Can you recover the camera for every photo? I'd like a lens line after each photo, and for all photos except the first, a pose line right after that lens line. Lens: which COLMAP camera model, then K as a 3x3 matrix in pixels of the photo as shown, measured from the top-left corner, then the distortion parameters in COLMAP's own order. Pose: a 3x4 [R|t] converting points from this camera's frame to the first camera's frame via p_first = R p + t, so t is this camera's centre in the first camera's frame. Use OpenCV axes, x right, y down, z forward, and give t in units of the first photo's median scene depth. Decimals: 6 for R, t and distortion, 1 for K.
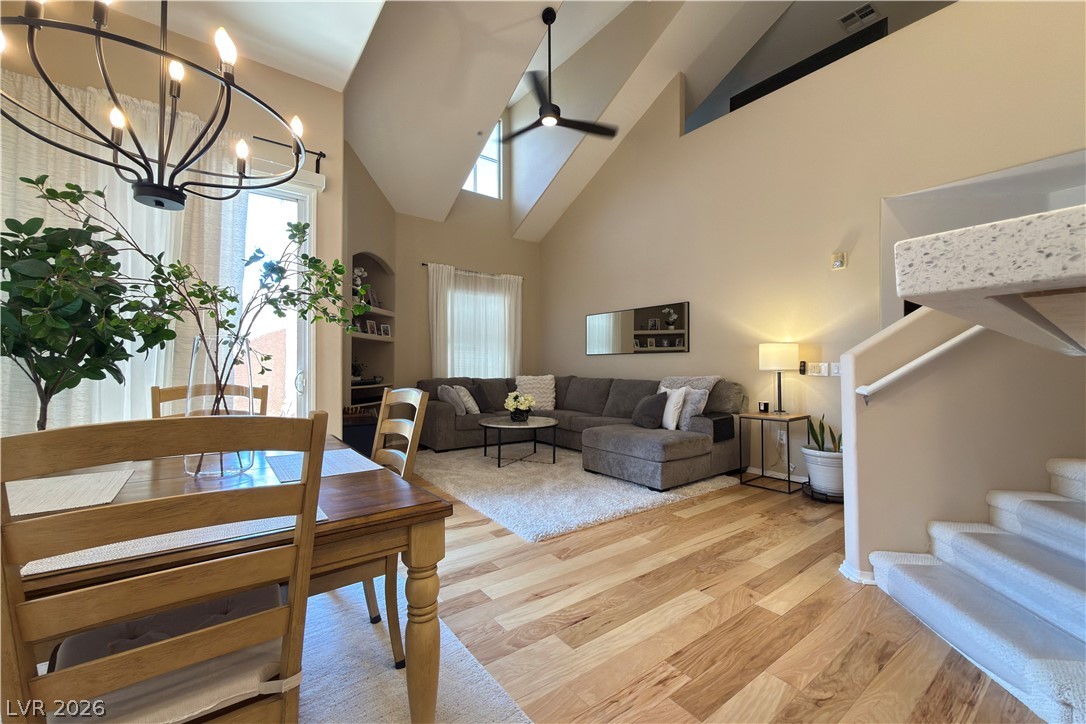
lens RADIAL K [[431.8, 0, 549.1], [0, 431.8, 356.1], [0, 0, 1]] dist [-0.001352, 0.000143]
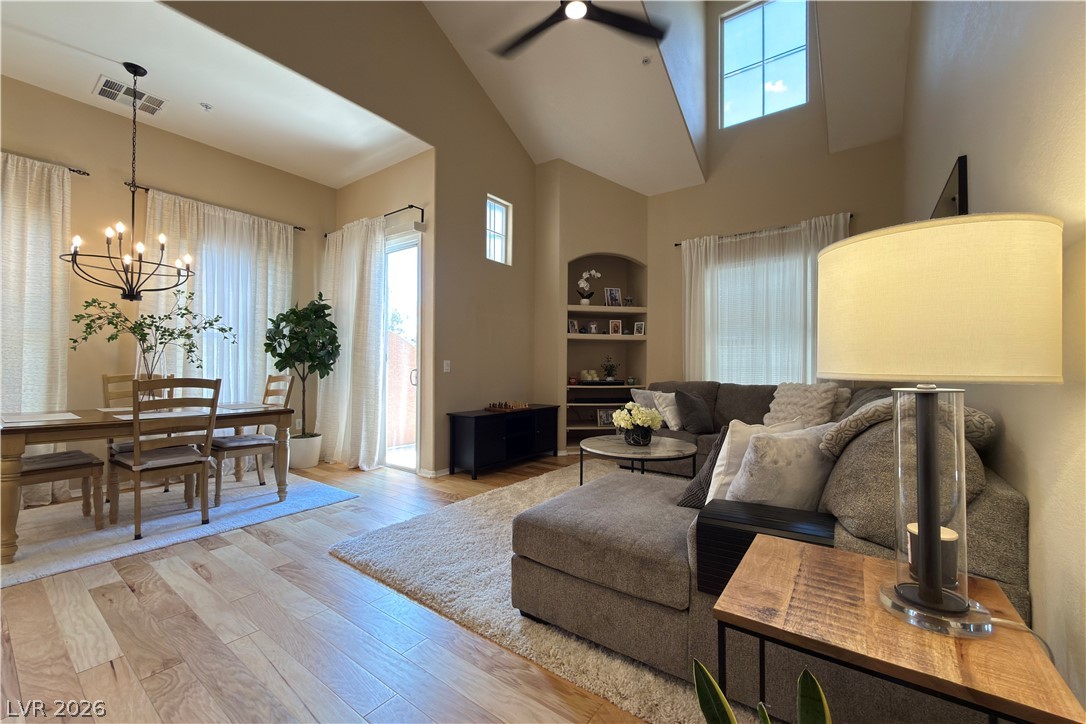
lens RADIAL K [[431.8, 0, 543.1], [0, 431.8, 362.2], [0, 0, 1]] dist [-0.001352, 0.000143]
pose [[0.281108, -0.008837, -0.959635, 0.601896], [0.021020, 0.999774, -0.003049, 0.016104], [0.959446, -0.019314, 0.281230, 0.706020]]
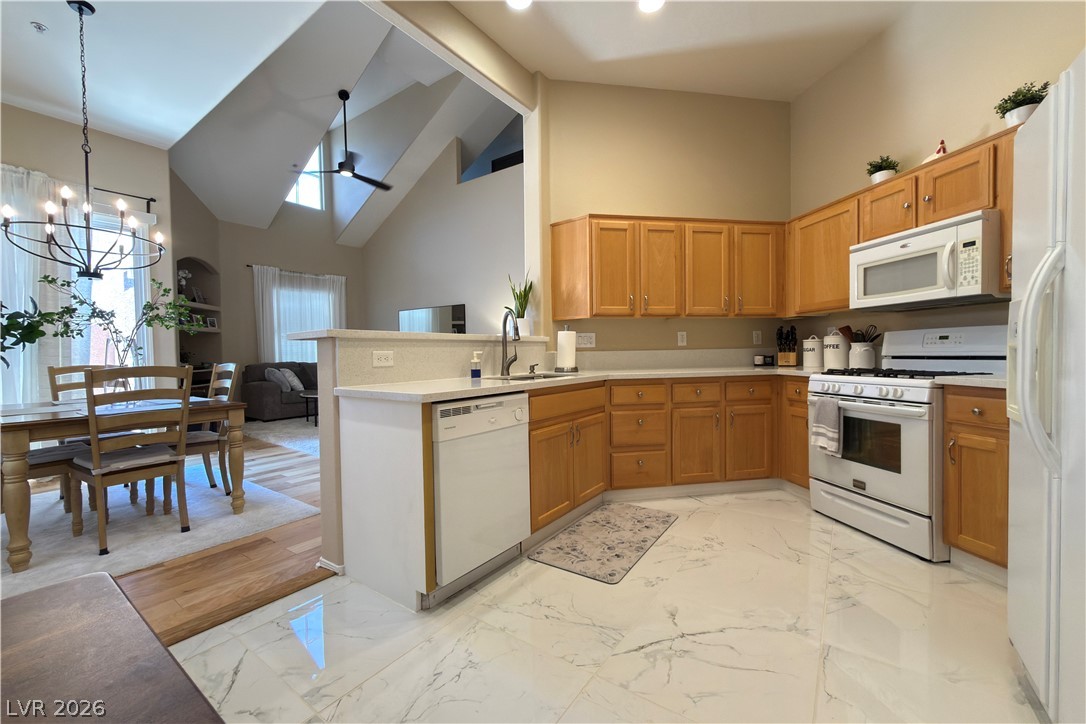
lens RADIAL K [[431.8, 0, 548.9], [0, 431.8, 357.4], [0, 0, 1]] dist [-0.001352, 0.000143]
pose [[0.955215, -0.021628, 0.295122, 0.180305], [0.010512, 0.999176, 0.039200, -0.003449], [-0.295727, -0.034342, 0.954655, -0.479472]]
